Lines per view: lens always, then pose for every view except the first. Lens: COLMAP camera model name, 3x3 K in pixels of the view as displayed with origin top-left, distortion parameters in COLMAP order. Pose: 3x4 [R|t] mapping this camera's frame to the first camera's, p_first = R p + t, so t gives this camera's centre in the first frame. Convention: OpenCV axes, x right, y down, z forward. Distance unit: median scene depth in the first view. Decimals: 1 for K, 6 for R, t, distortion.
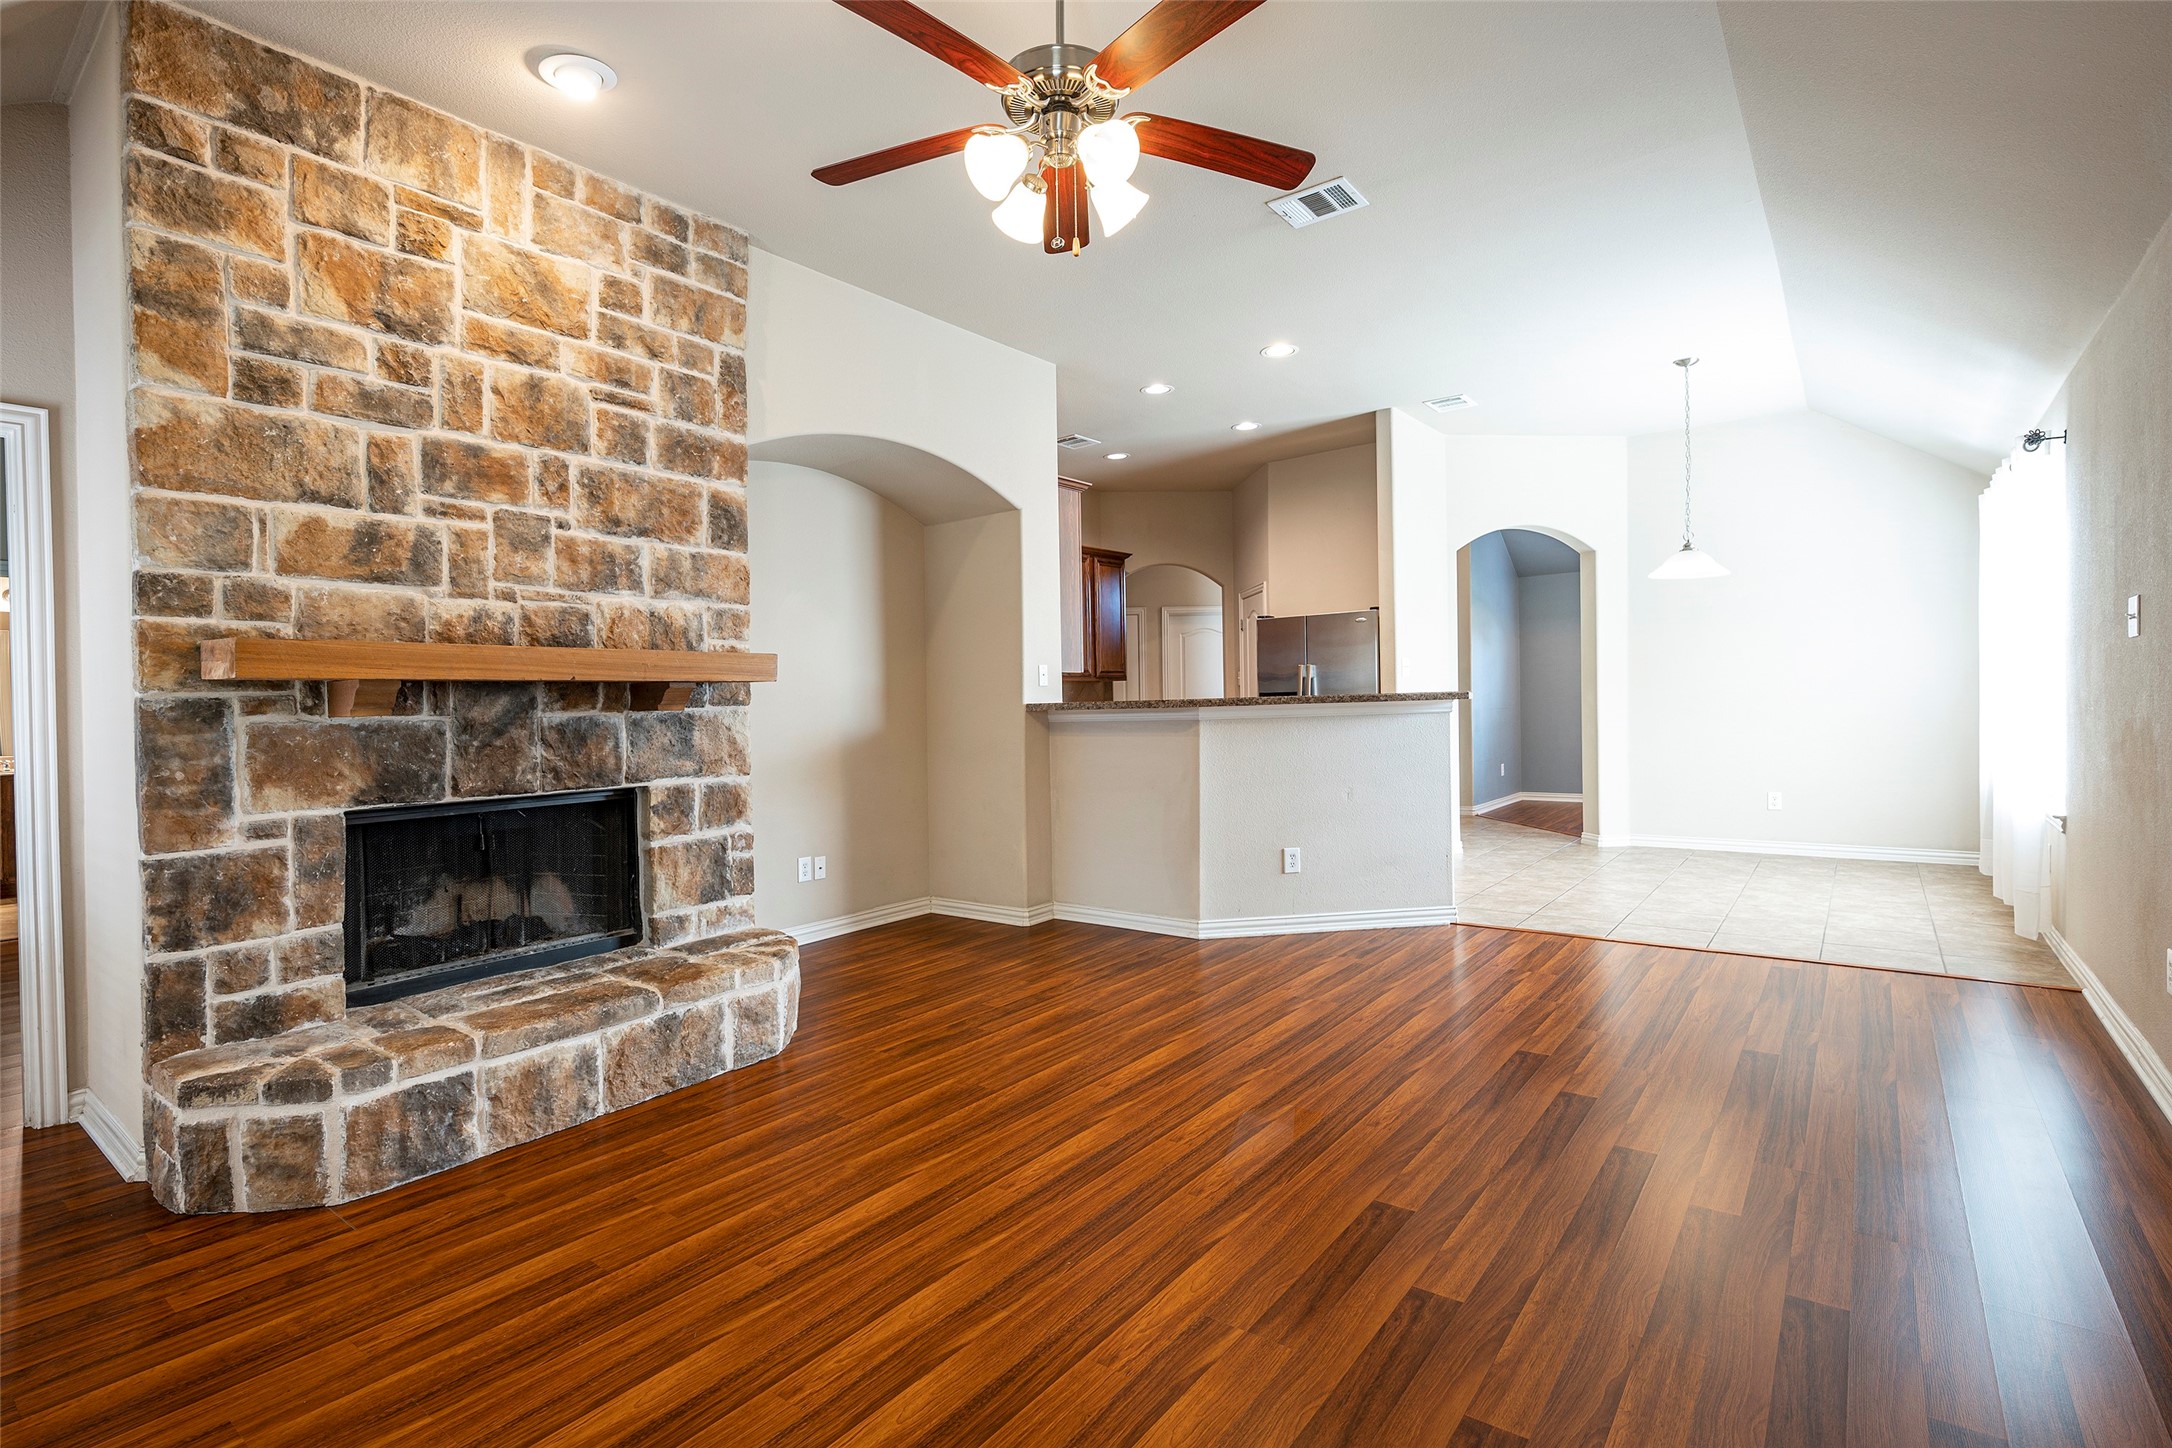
lens RADIAL K [[1010.0, 0, 1081.6], [0, 1010.0, 719.0], [0, 0, 1]] dist [-0.005706, -0.001299]
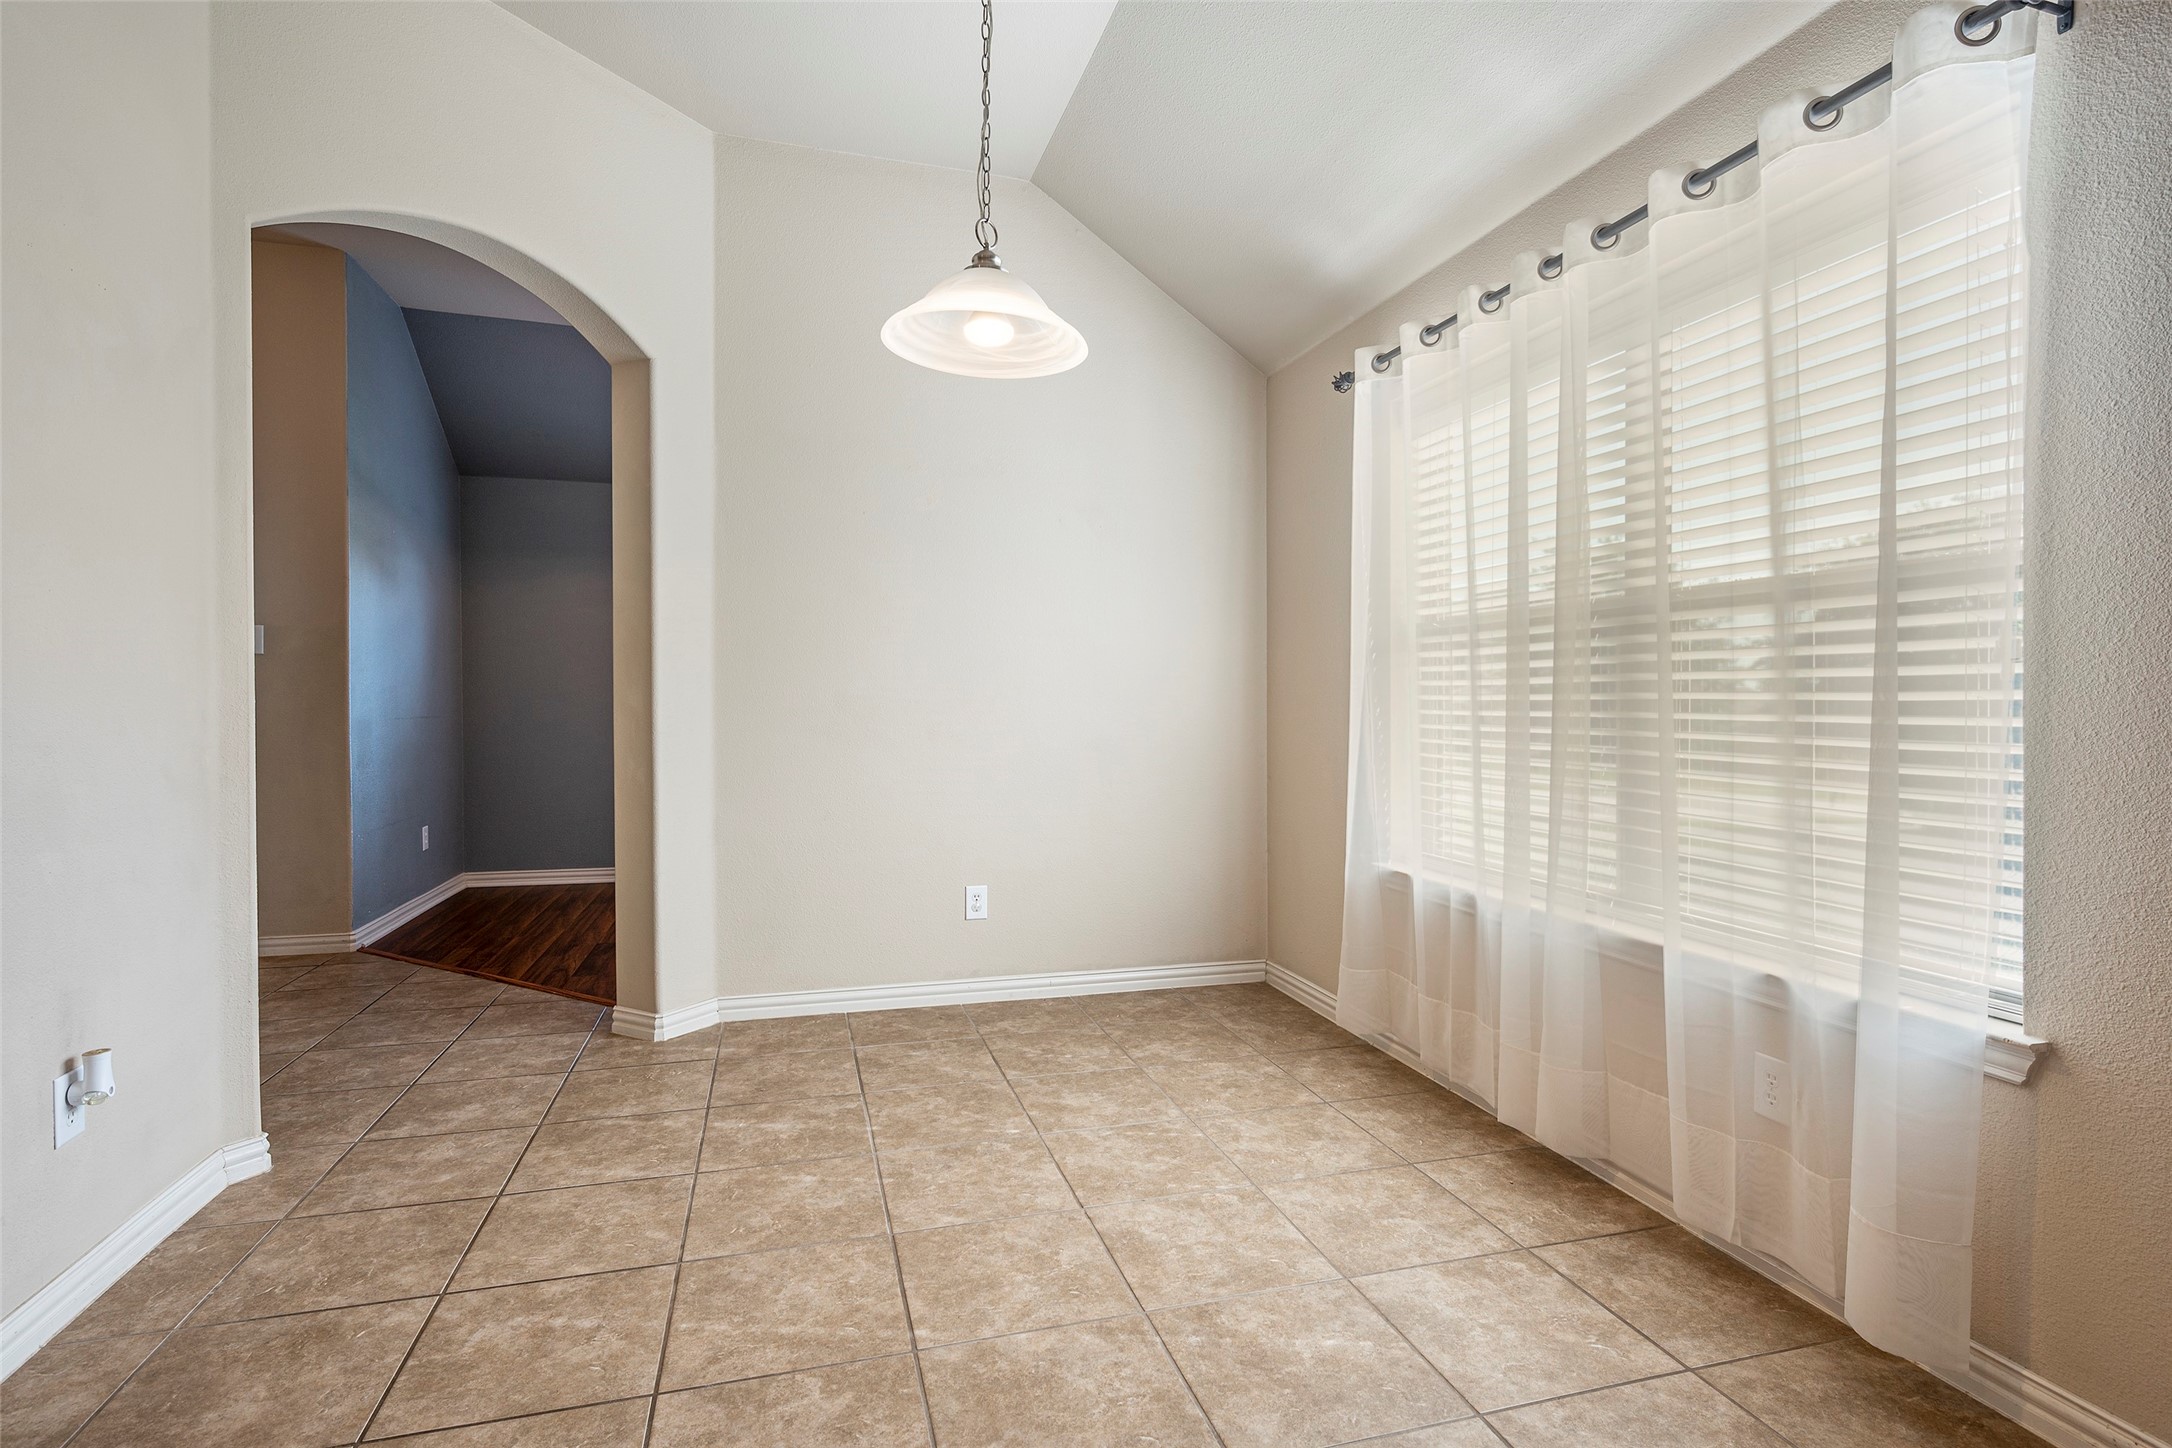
lens RADIAL K [[1089.9, 0, 1090.8], [0, 1089.9, 718.3], [0, 0, 1]] dist [-0.004740, -0.000344]
pose [[0.600745, 0.012920, 0.799336, 0.543303], [-0.010892, 0.999909, -0.007976, -0.021494], [-0.799366, -0.003915, 0.600831, 1.233814]]
